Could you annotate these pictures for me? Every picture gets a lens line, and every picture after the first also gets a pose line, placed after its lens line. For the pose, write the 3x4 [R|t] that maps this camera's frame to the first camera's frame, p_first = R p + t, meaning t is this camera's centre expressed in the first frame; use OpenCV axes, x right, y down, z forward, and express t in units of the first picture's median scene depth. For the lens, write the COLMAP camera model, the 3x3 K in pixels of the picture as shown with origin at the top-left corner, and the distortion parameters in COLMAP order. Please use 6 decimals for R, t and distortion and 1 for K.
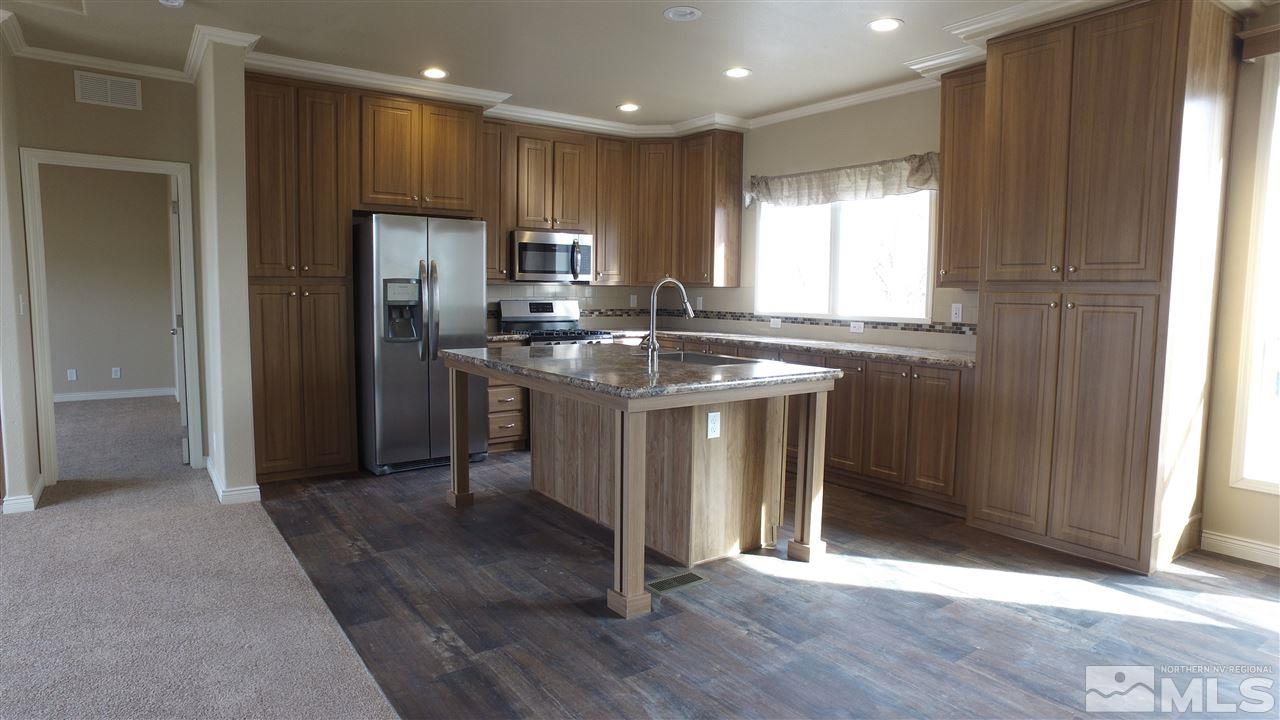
lens RADIAL K [[739.8, 0, 640.5], [0, 739.8, 355.7], [0, 0, 1]] dist [-0.121749, 0.088480]
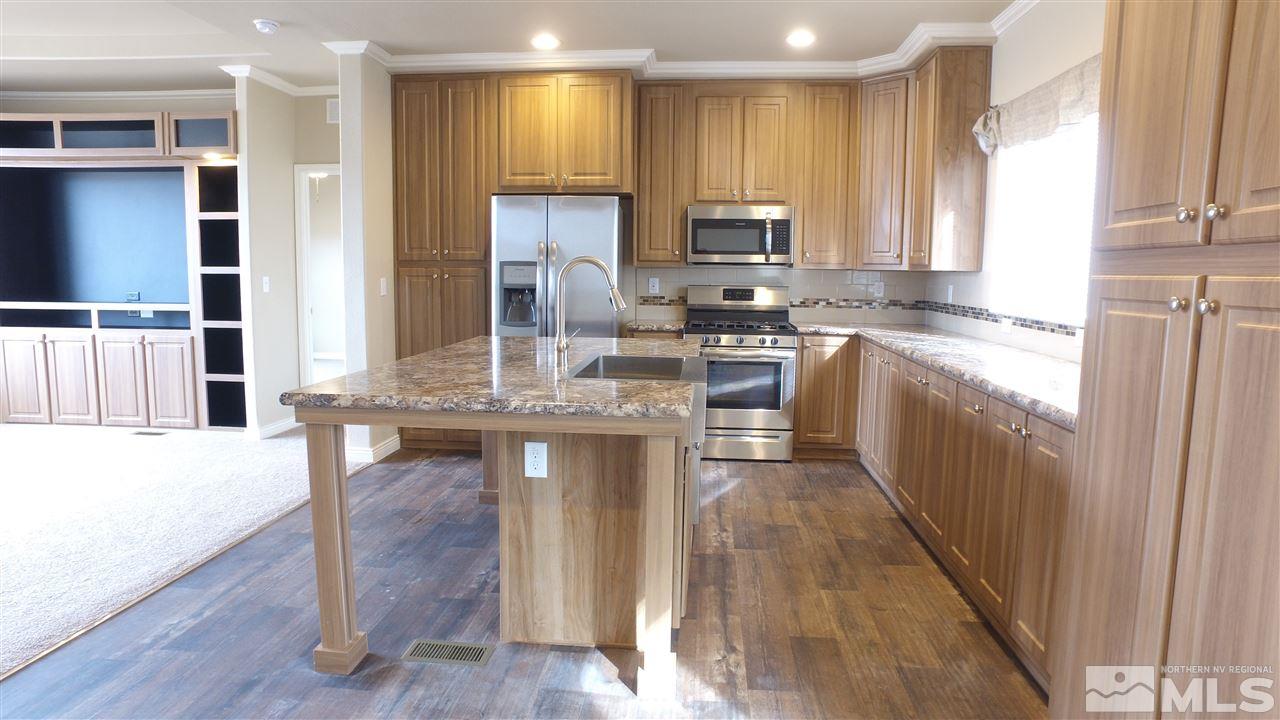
lens RADIAL K [[739.8, 0, 640.5], [0, 739.8, 355.7], [0, 0, 1]] dist [-0.121749, 0.088480]
pose [[0.756038, 0.072663, -0.650482, 0.474987], [-0.059652, 0.997332, 0.042076, -0.033158], [0.651804, 0.006992, 0.758355, 0.389106]]
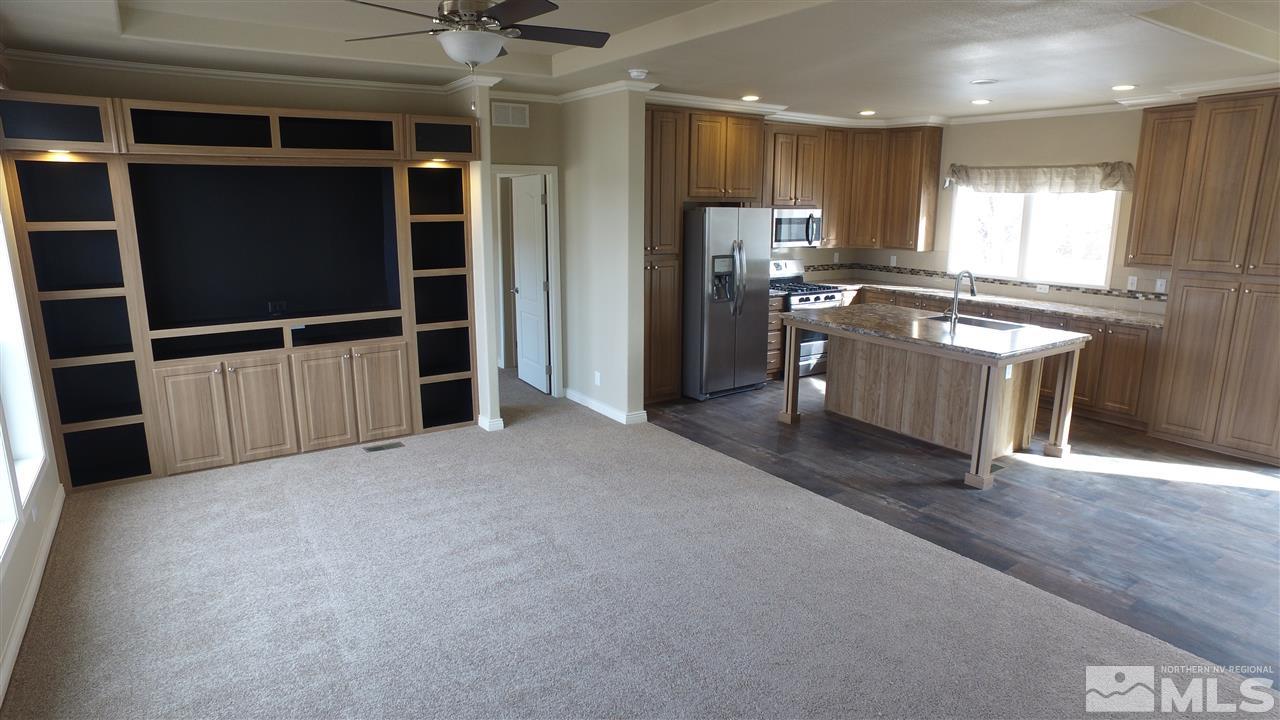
lens RADIAL K [[739.8, 0, 640.5], [0, 739.8, 355.7], [0, 0, 1]] dist [-0.121749, 0.088480]
pose [[0.999627, -0.000972, -0.027287, -0.473019], [0.004216, 0.992875, 0.119089, -0.090193], [0.026977, -0.119160, 0.992509, -0.389762]]
